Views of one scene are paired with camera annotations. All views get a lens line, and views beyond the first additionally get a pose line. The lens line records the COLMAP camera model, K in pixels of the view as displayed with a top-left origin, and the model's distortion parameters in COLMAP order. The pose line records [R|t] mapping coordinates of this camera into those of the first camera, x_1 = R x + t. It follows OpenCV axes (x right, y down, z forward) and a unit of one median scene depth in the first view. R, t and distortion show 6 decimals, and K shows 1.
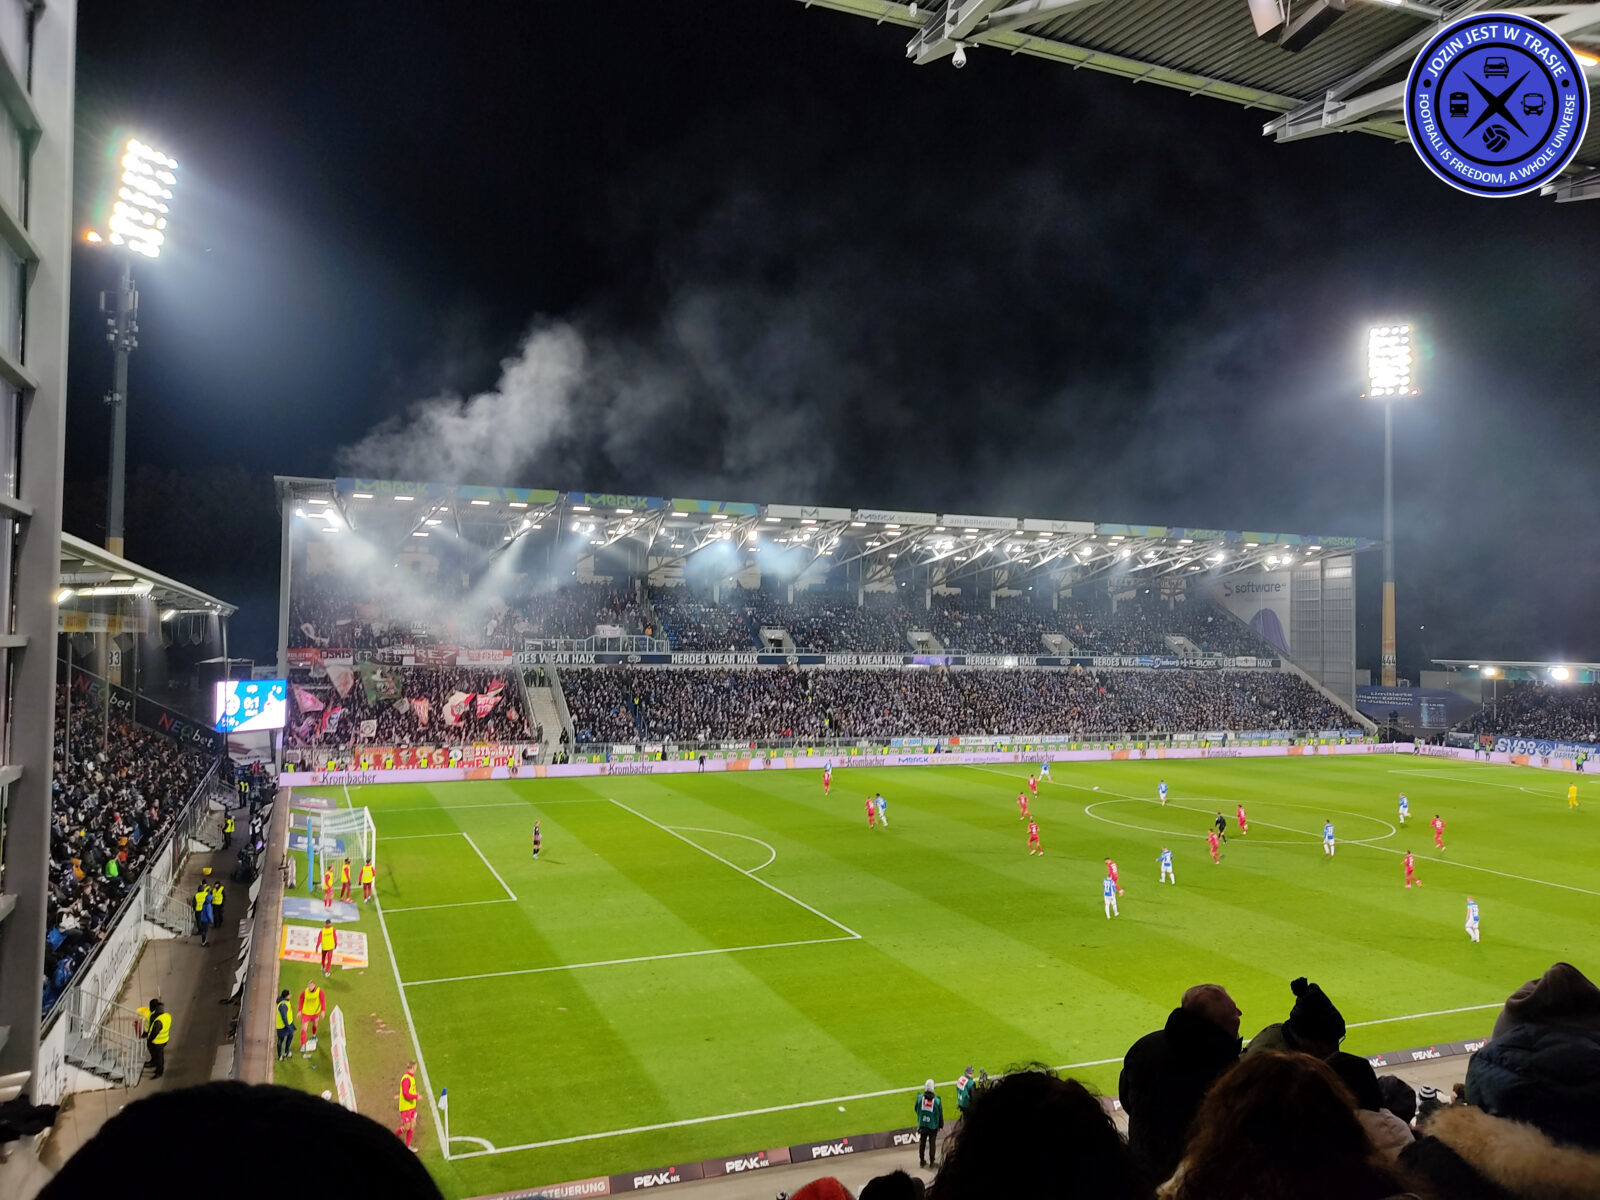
lens RADIAL K [[1185.8, 0, 800.0], [0, 1185.8, 600.0], [0, 0, 1]] dist [0.094000, -0.122142]
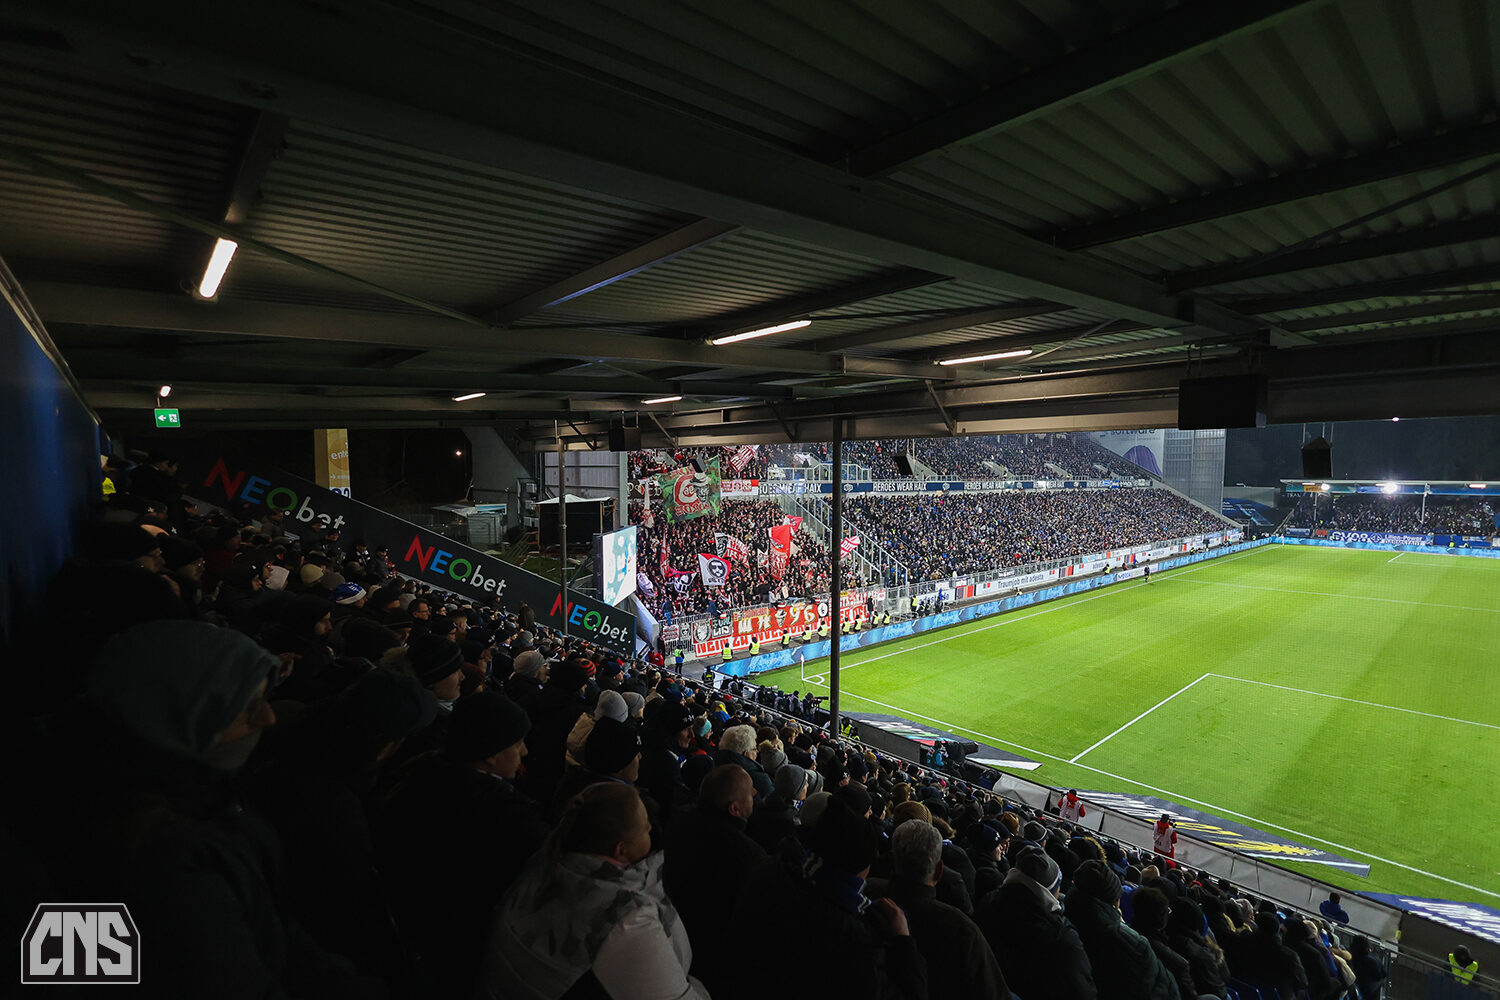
lens RADIAL K [[685.1, 0, 769.5], [0, 685.1, 529.3], [0, 0, 1]] dist [0.002028, 0.000157]
pose [[0.937857, -0.034517, 0.345301, -0.387605], [-0.006737, 0.993042, 0.117565, 0.016860], [-0.346956, -0.112586, 0.931099, 0.471023]]
